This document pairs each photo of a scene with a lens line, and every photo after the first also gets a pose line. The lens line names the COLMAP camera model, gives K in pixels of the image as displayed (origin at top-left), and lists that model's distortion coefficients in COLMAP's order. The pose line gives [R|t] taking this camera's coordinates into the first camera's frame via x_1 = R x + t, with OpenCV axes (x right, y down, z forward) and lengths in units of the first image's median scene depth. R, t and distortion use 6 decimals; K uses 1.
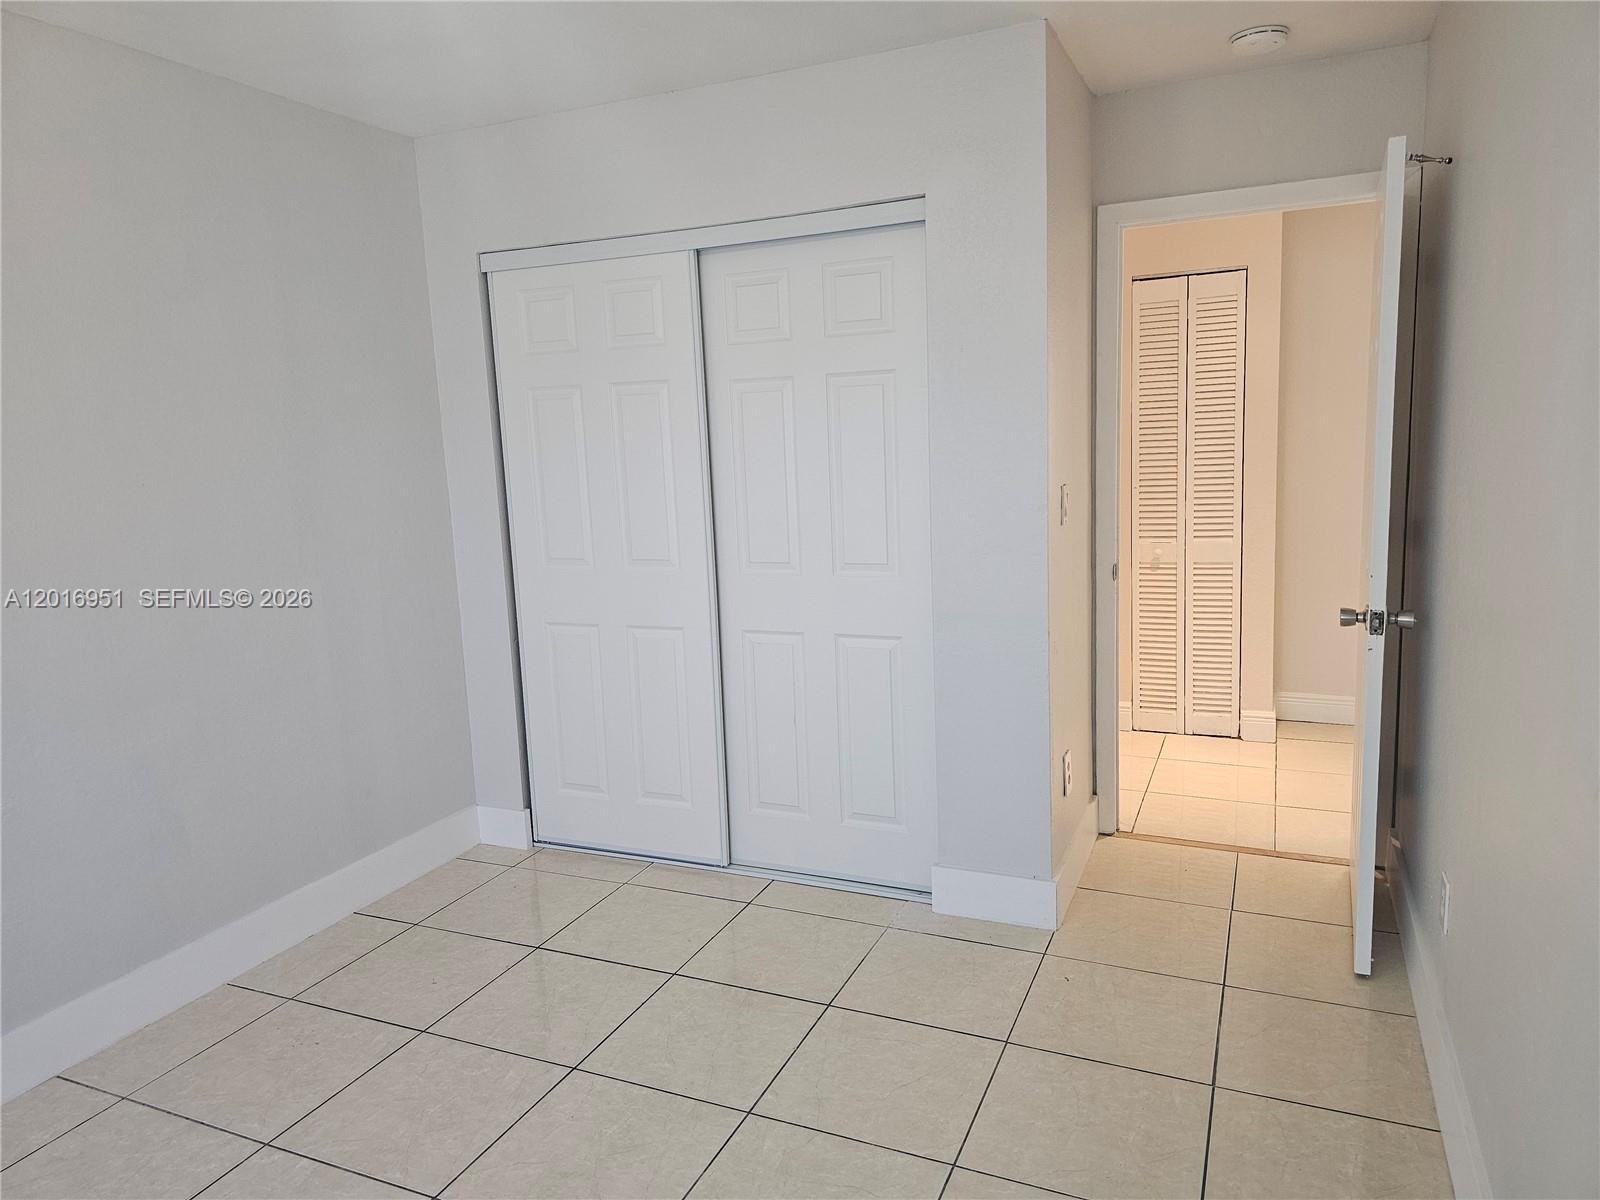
lens RADIAL K [[1065.6, 0, 800.0], [0, 1065.6, 600.0], [0, 0, 1]] dist [0.011626, 0.000510]
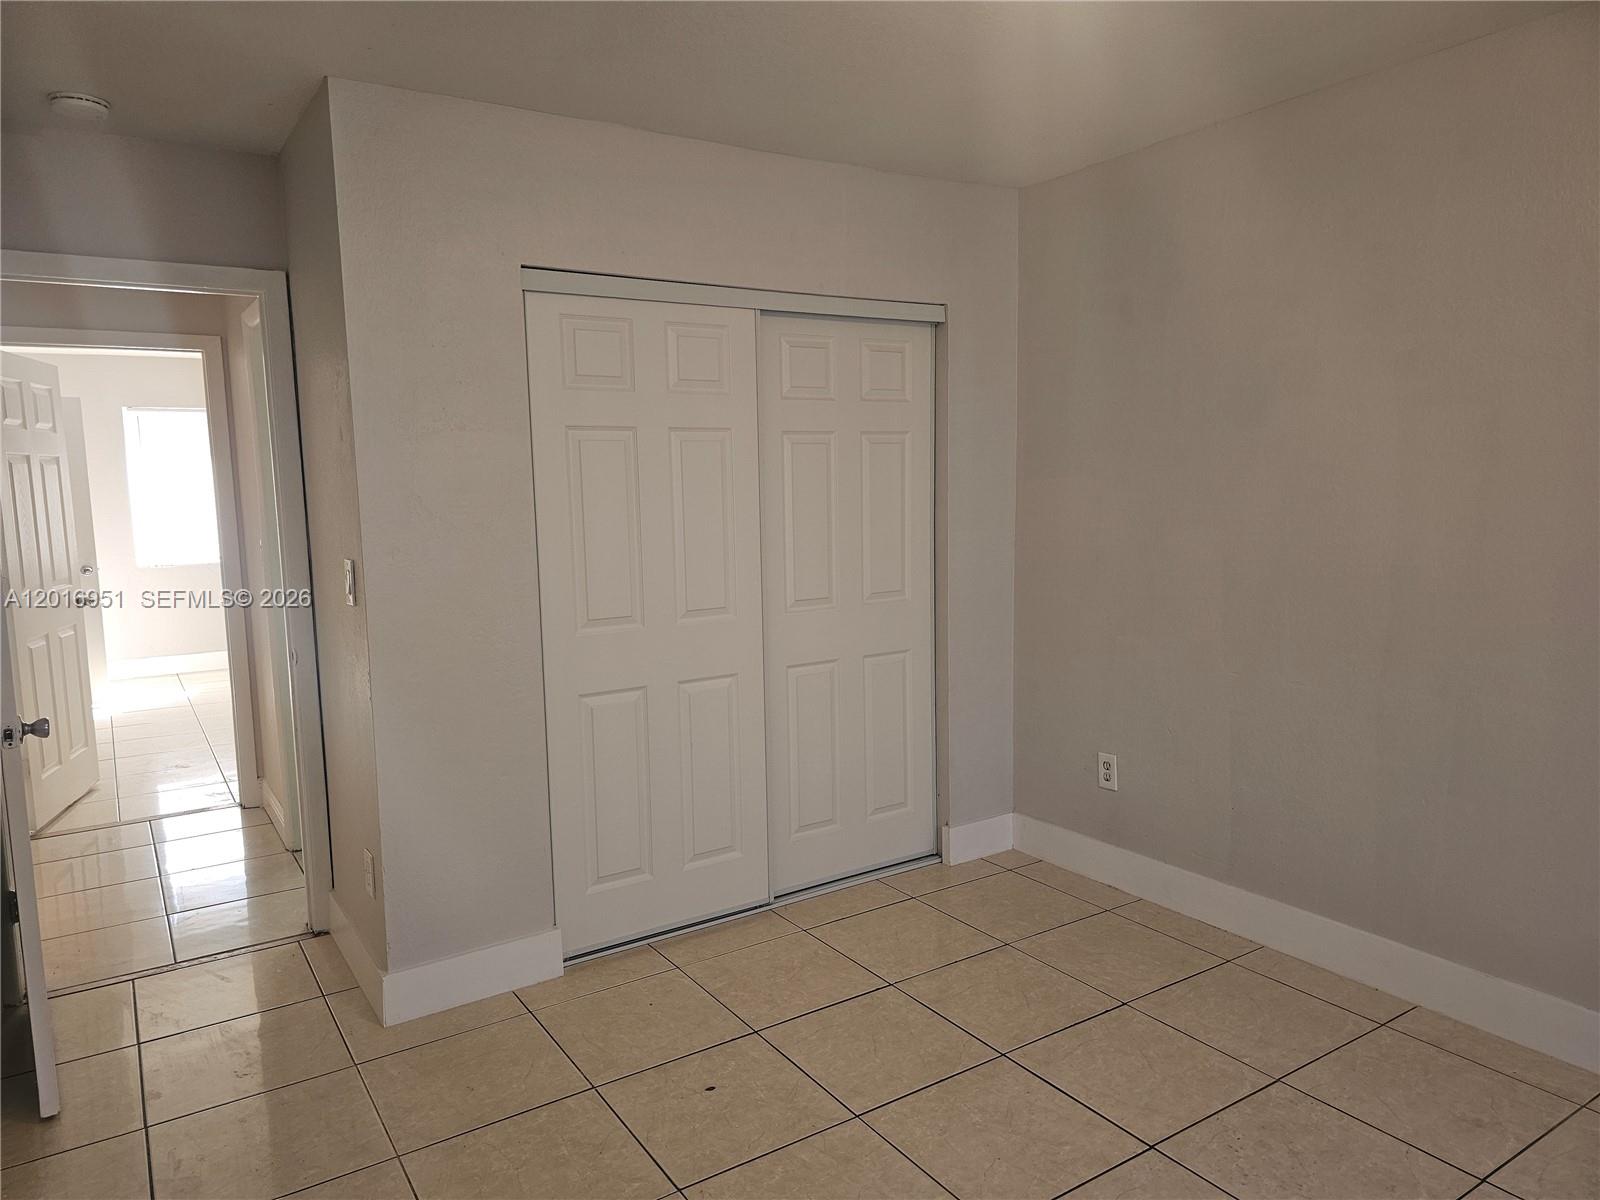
lens RADIAL K [[1065.6, 0, 800.0], [0, 1065.6, 600.0], [0, 0, 1]] dist [0.011626, 0.000510]
pose [[0.537178, -0.067994, 0.840724, -0.806304], [0.131504, 0.991308, -0.003851, -0.026434], [-0.833155, 0.112627, 0.541450, 0.351450]]
